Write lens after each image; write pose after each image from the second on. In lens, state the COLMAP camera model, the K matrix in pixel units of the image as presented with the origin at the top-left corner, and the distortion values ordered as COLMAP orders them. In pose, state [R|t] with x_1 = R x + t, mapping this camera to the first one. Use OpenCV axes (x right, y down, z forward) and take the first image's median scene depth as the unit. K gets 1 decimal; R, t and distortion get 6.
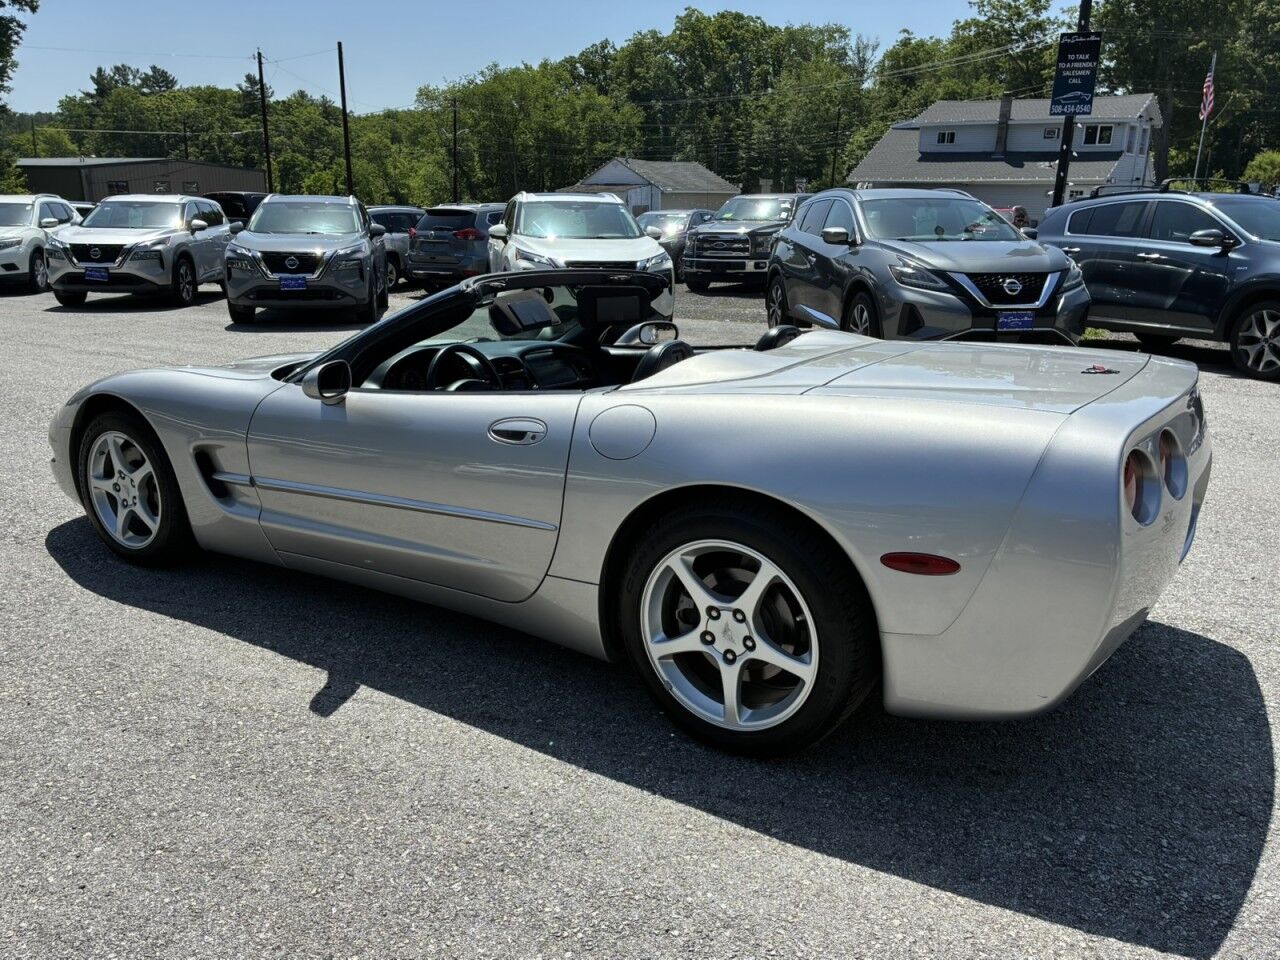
lens RADIAL K [[1010.4, 0, 611.3], [0, 1010.4, 477.2], [0, 0, 1]] dist [0.053568, -0.059714]
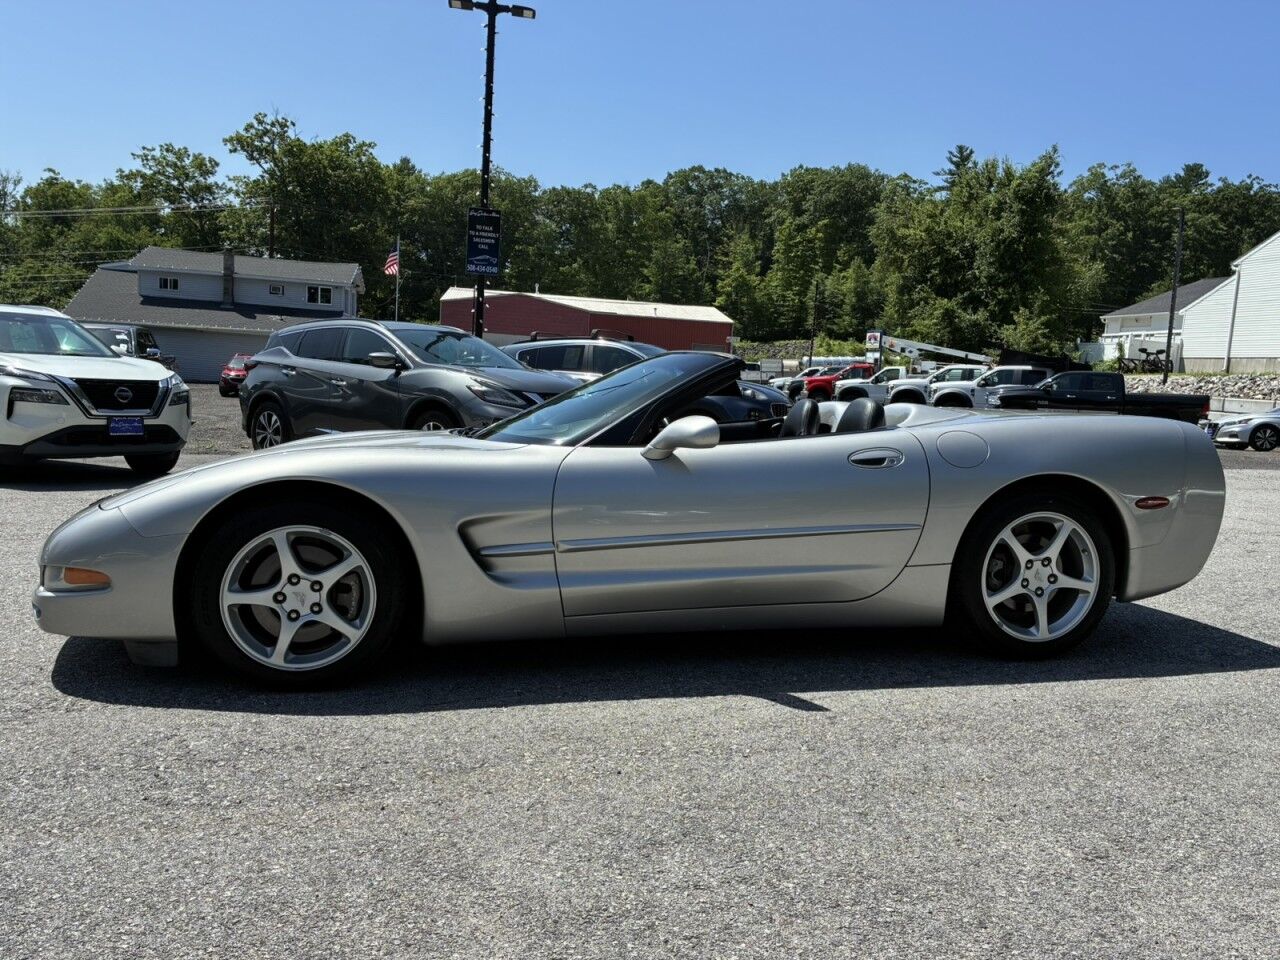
lens RADIAL K [[1010.4, 0, 669.3], [0, 1010.4, 486.1], [0, 0, 1]] dist [0.053568, -0.059714]
pose [[0.679124, -0.055805, 0.731900, -0.389034], [0.155746, 0.985357, -0.069385, 0.011870], [-0.717311, 0.161111, 0.677871, 0.099078]]
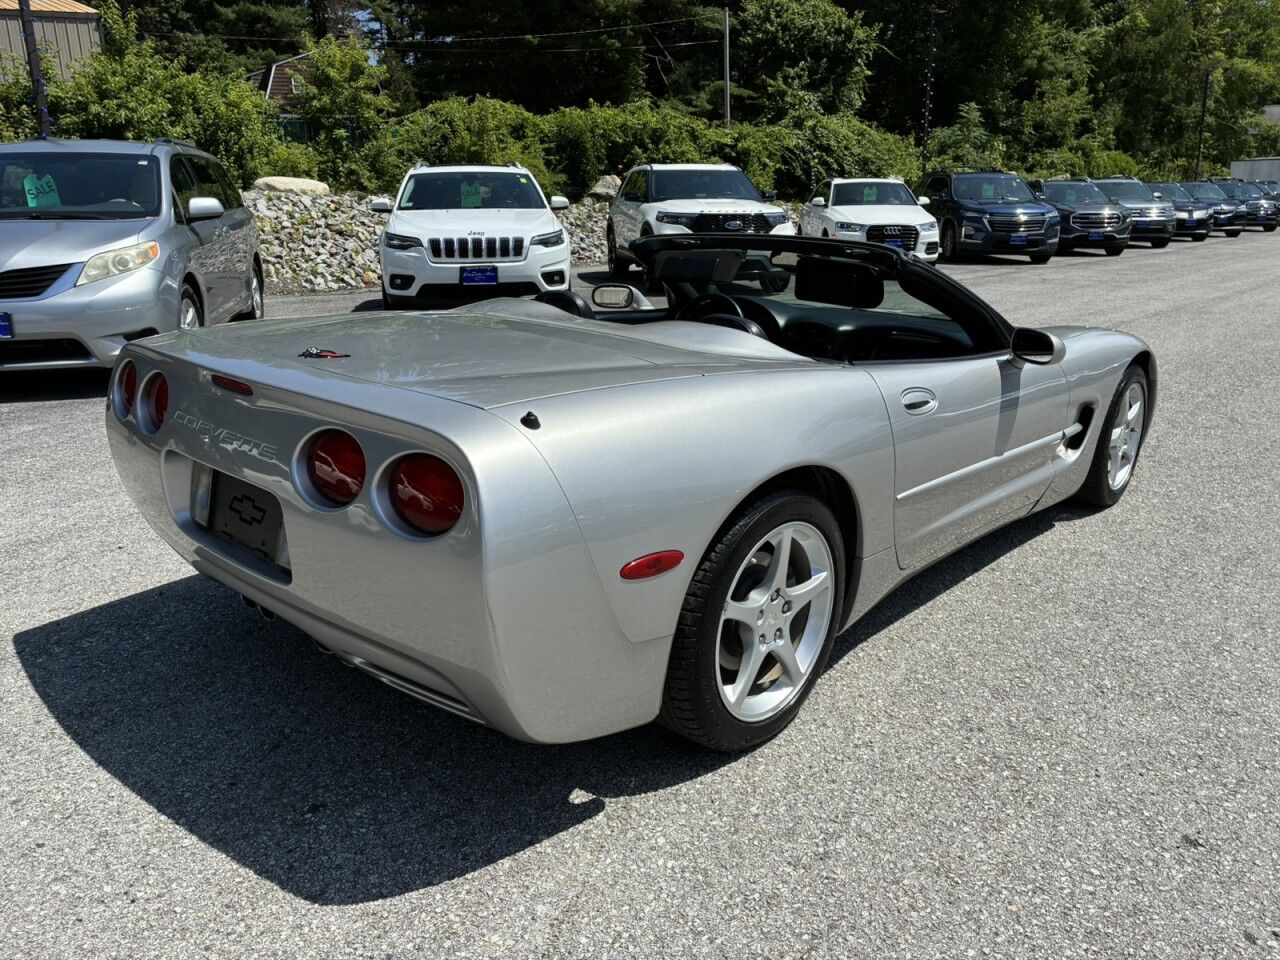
lens RADIAL K [[970.1, 0, 640.2], [0, 970.1, 464.1], [0, 0, 1]] dist [0.064646, -0.080339]
pose [[-0.149429, 0.266086, -0.952297, 0.393335], [-0.249602, 0.921767, 0.296722, -0.105125], [0.956750, 0.282034, -0.071323, 0.421252]]
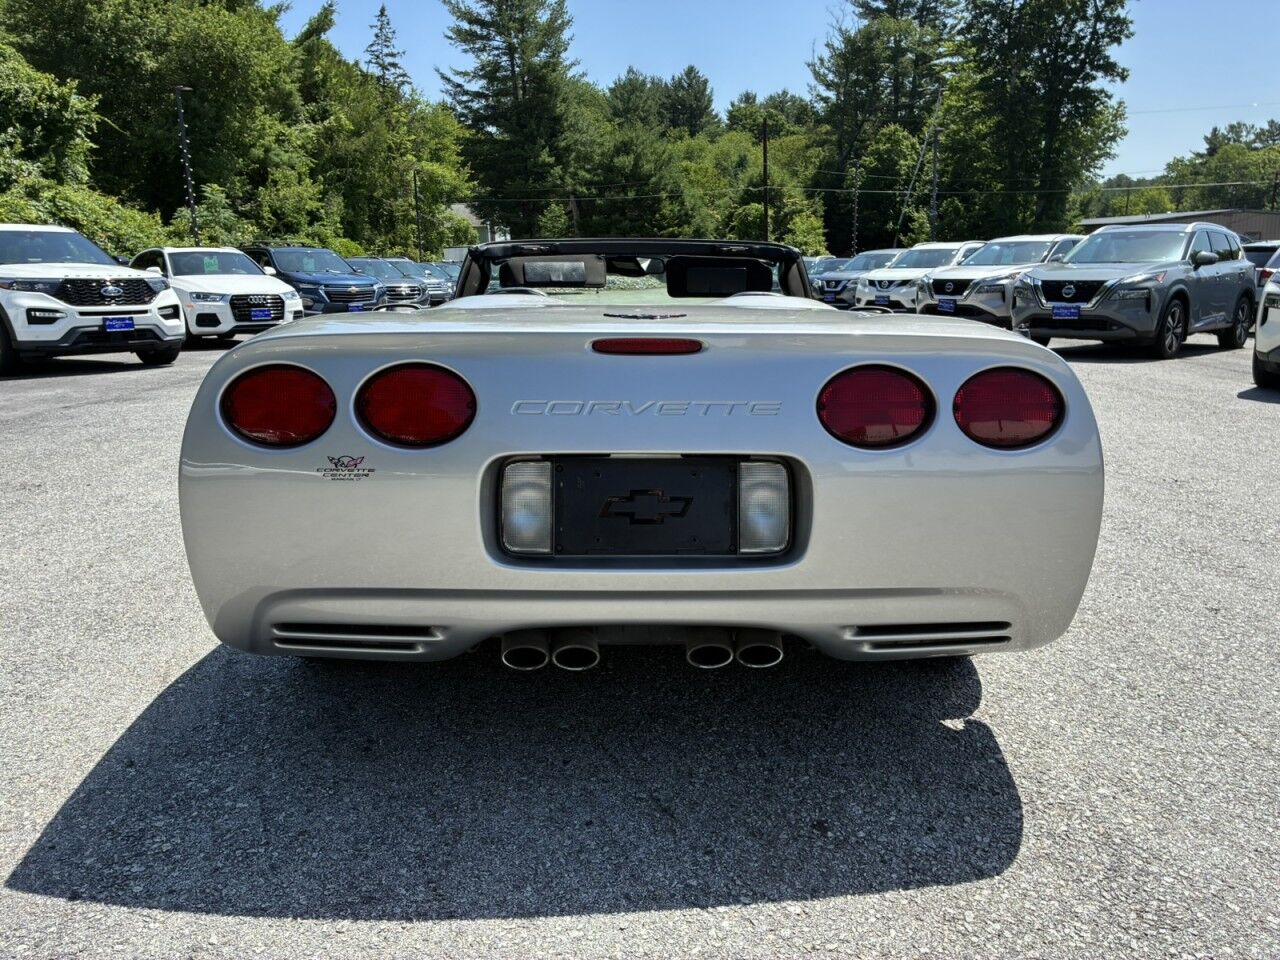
lens RADIAL K [[970.1, 0, 640.8], [0, 970.1, 472.2], [0, 0, 1]] dist [0.064646, -0.080339]
pose [[0.570040, 0.155823, -0.806706, 0.328844], [-0.196407, 0.979228, 0.050361, -0.009462], [0.797796, 0.129735, 0.588804, 0.188370]]
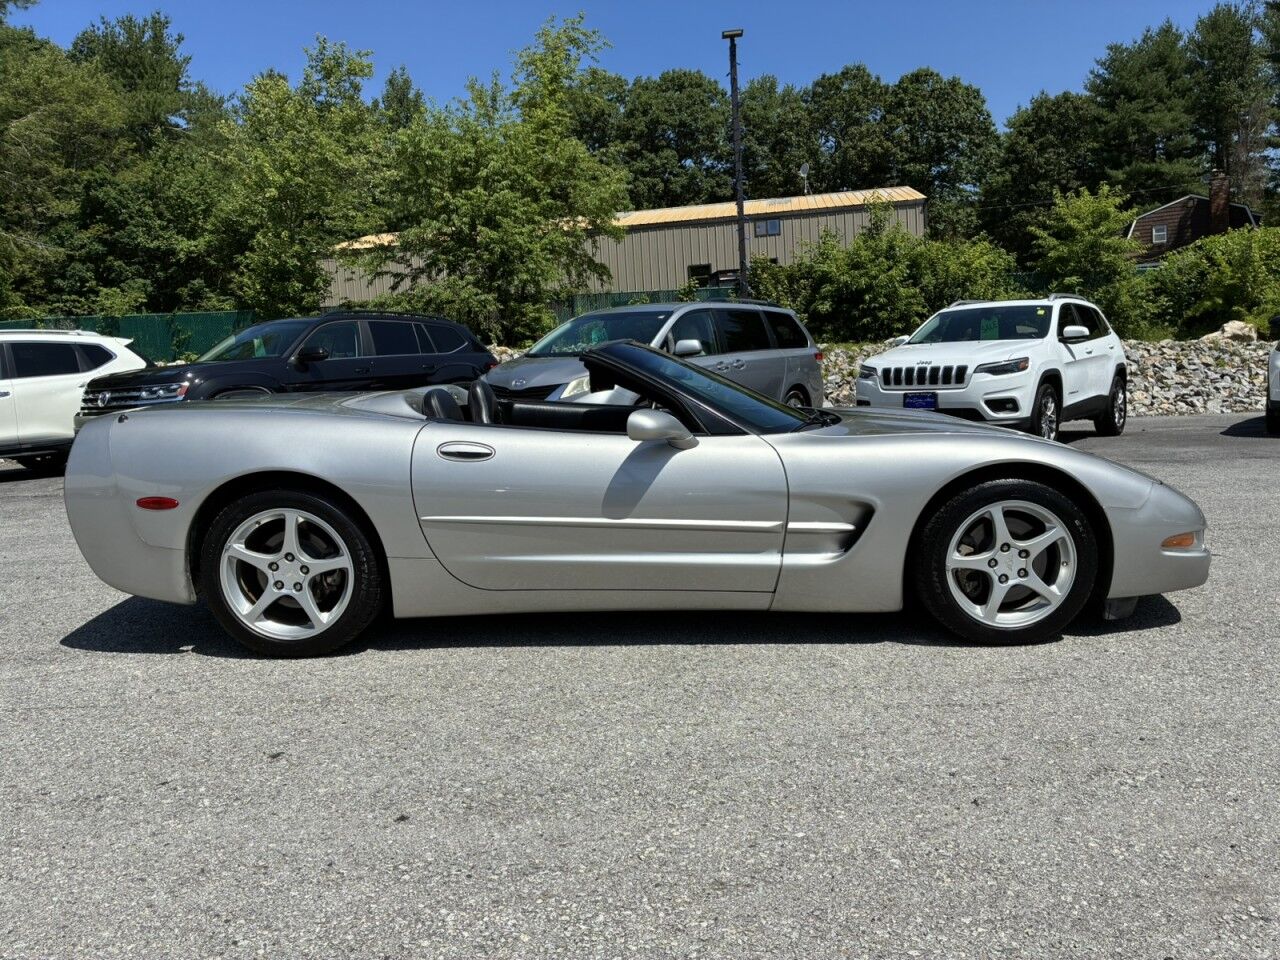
lens RADIAL K [[970.1, 0, 639.7], [0, 970.1, 468.7], [0, 0, 1]] dist [0.064646, -0.080339]
pose [[-0.848548, 0.085175, -0.522218, 0.230473], [-0.102940, 0.941525, 0.320832, -0.184334], [0.519009, 0.325999, -0.790161, 0.836231]]
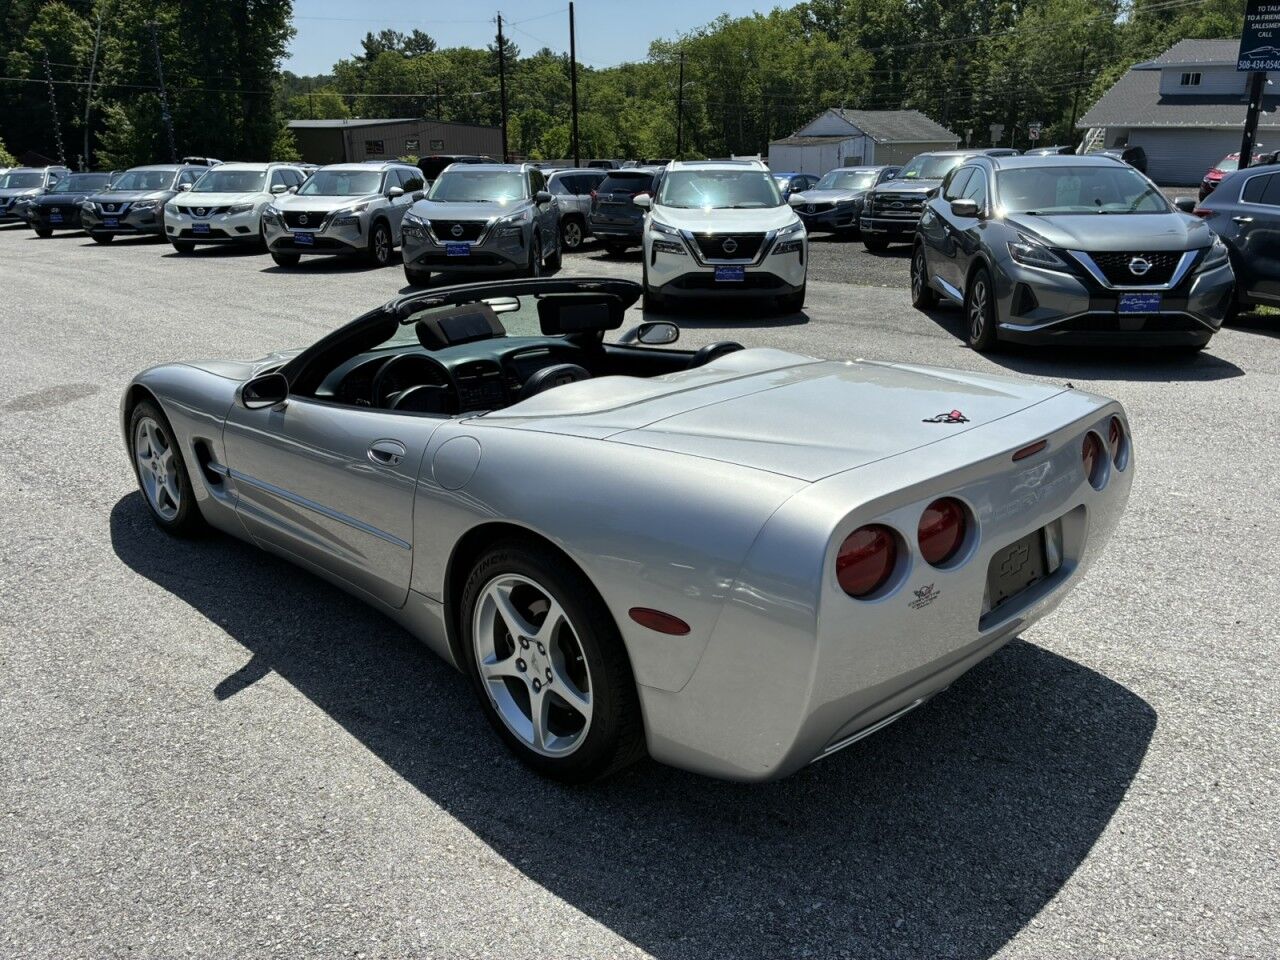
lens RADIAL K [[970.1, 0, 637.6], [0, 970.1, 474.8], [0, 0, 1]] dist [0.064646, -0.080339]
pose [[0.980295, 0.048801, -0.191418, 0.114972], [-0.038078, 0.997513, 0.059309, -0.029444], [0.193837, -0.050852, 0.979715, 0.013616]]
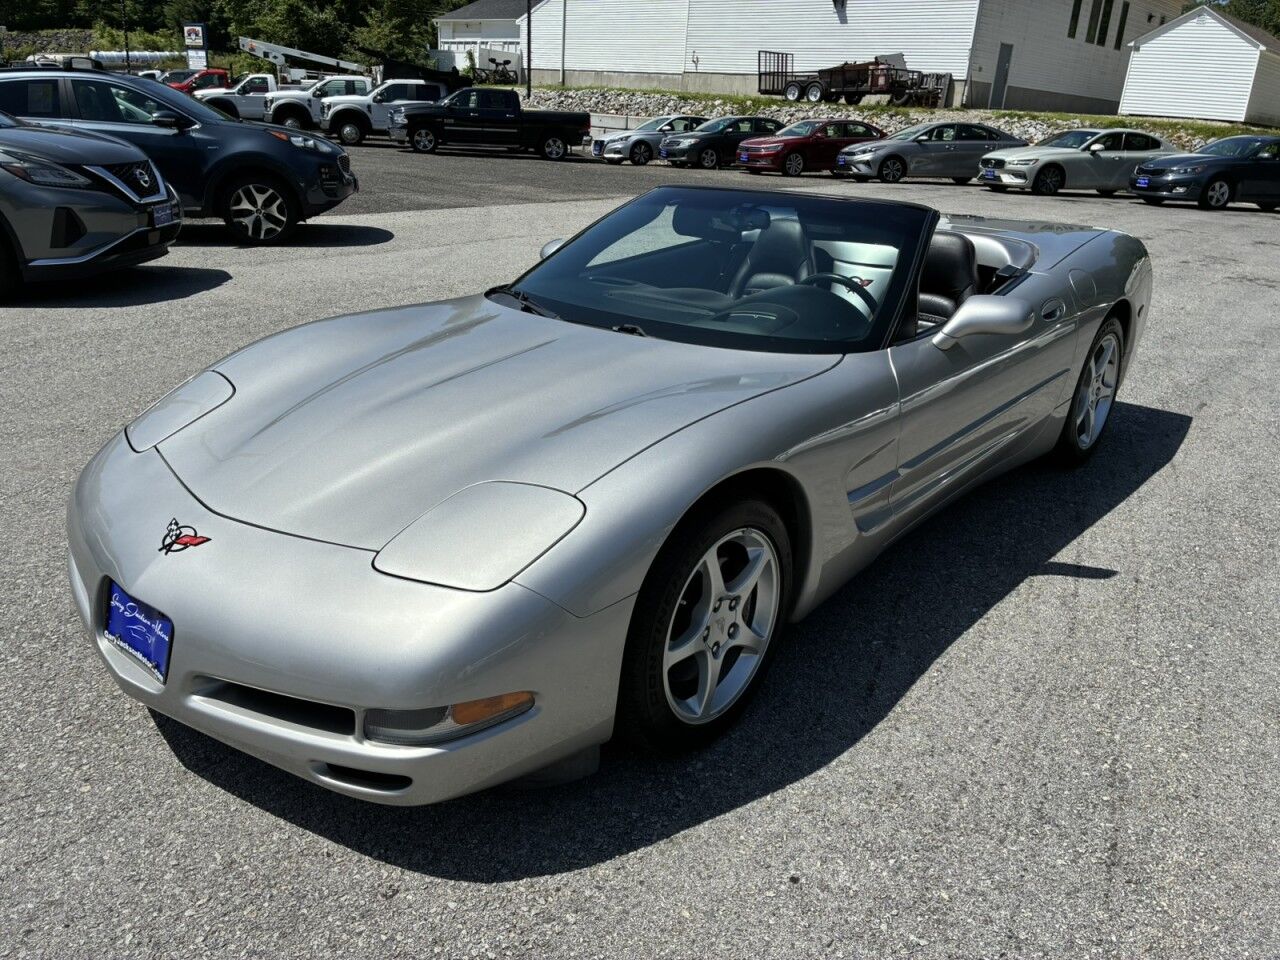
lens RADIAL K [[970.1, 0, 647.0], [0, 970.1, 464.5], [0, 0, 1]] dist [0.064646, -0.080339]
pose [[0.107437, -0.344048, 0.932785, -0.438830], [0.221488, 0.922920, 0.314899, -0.117912], [-0.969227, 0.172769, 0.175358, 0.416226]]
